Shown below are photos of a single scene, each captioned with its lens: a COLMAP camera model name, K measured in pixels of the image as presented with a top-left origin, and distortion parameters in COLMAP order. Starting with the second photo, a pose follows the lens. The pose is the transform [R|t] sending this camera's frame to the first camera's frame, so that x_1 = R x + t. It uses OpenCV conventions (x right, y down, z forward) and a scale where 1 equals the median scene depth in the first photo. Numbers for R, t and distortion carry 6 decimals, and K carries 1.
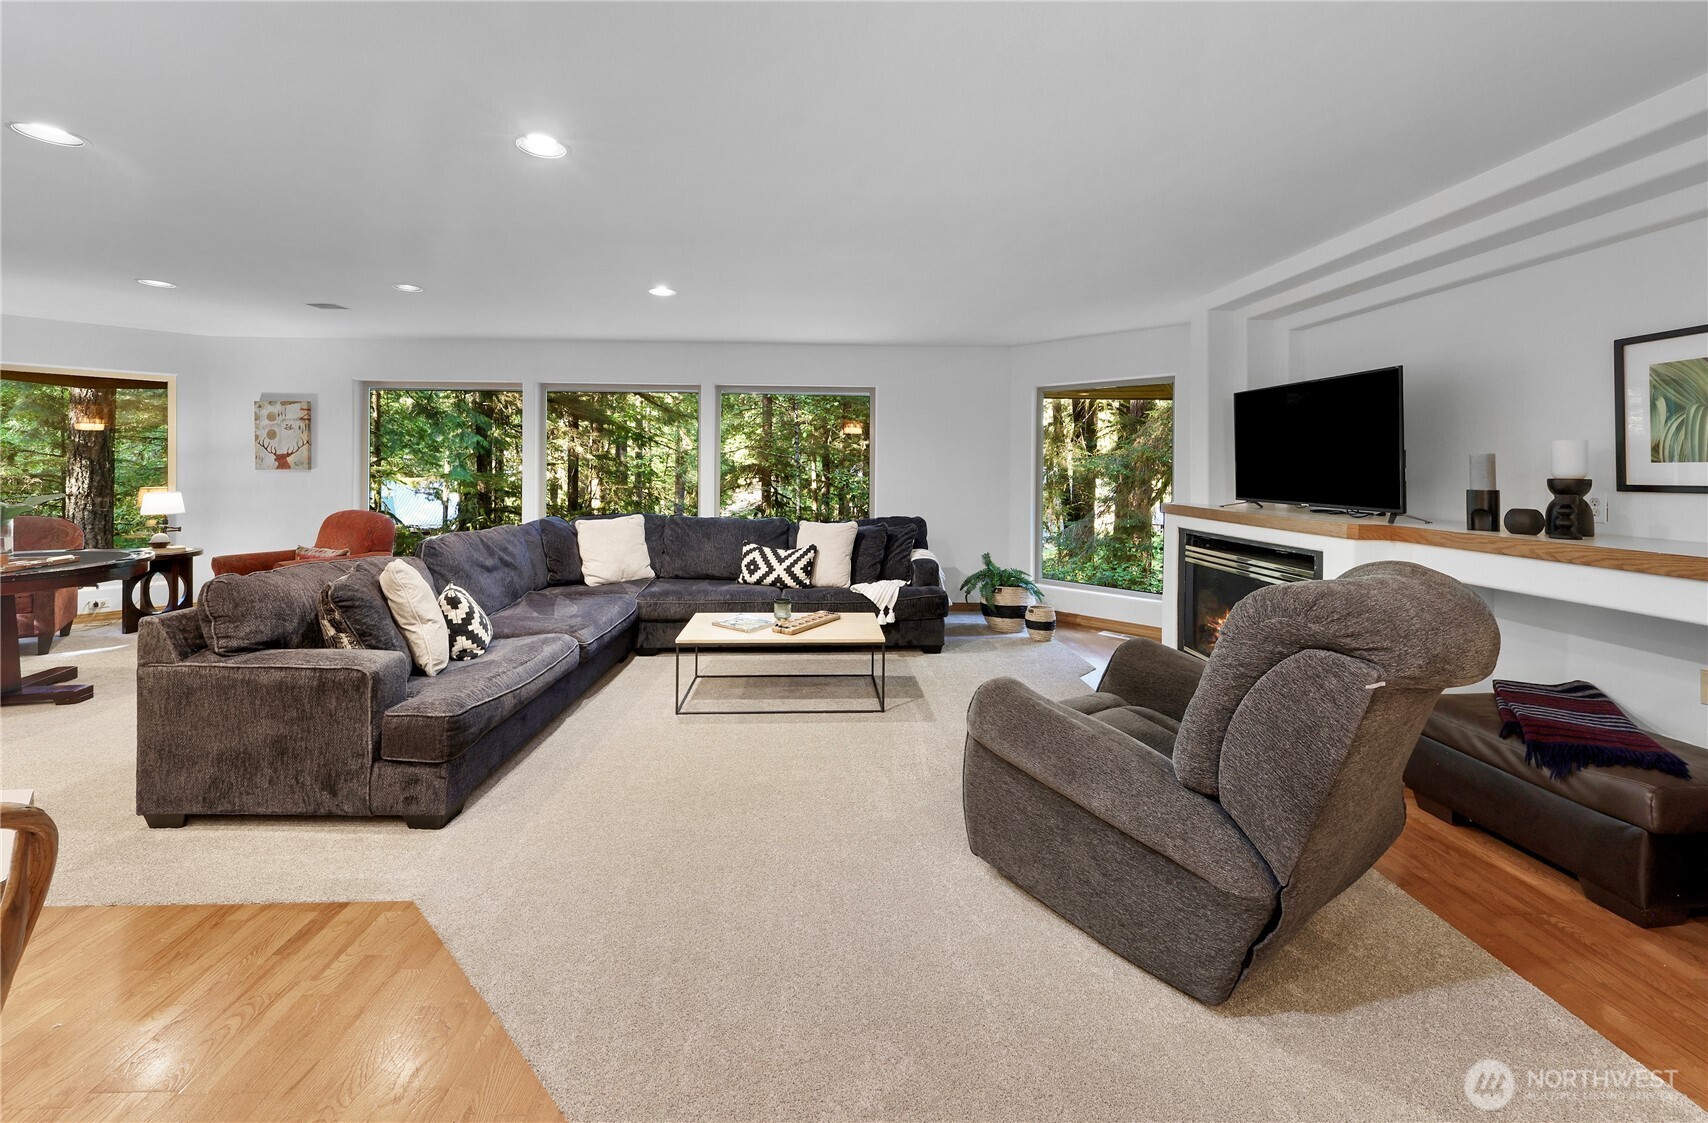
lens RADIAL K [[667.9, 0, 825.7], [0, 667.9, 461.5], [0, 0, 1]] dist [0.011542, -0.000001]
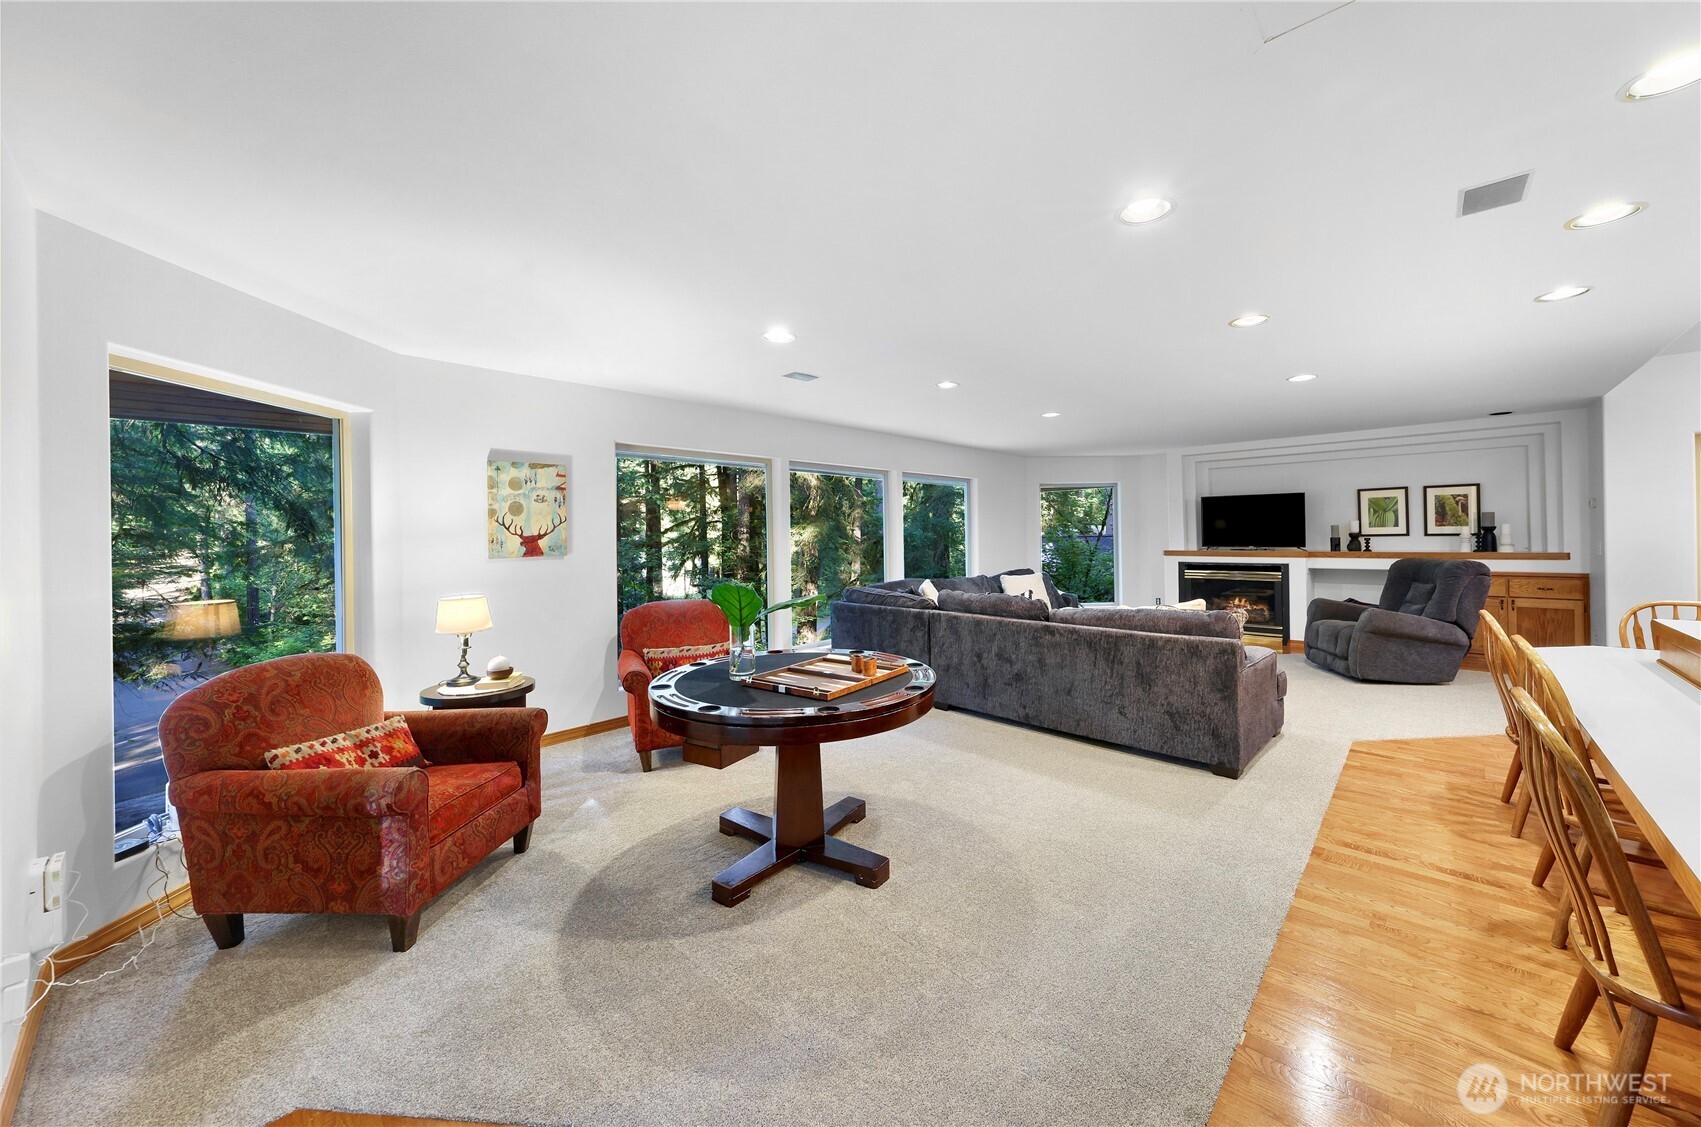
lens RADIAL K [[619.7, 0, 882.8], [0, 619.7, 532.9], [0, 0, 1]] dist [0.000273, 0.000033]
pose [[0.682111, -0.016408, 0.731064, -1.248655], [0.016356, 0.999840, 0.007179, -0.015392], [-0.731065, 0.007060, 0.682271, 0.322143]]
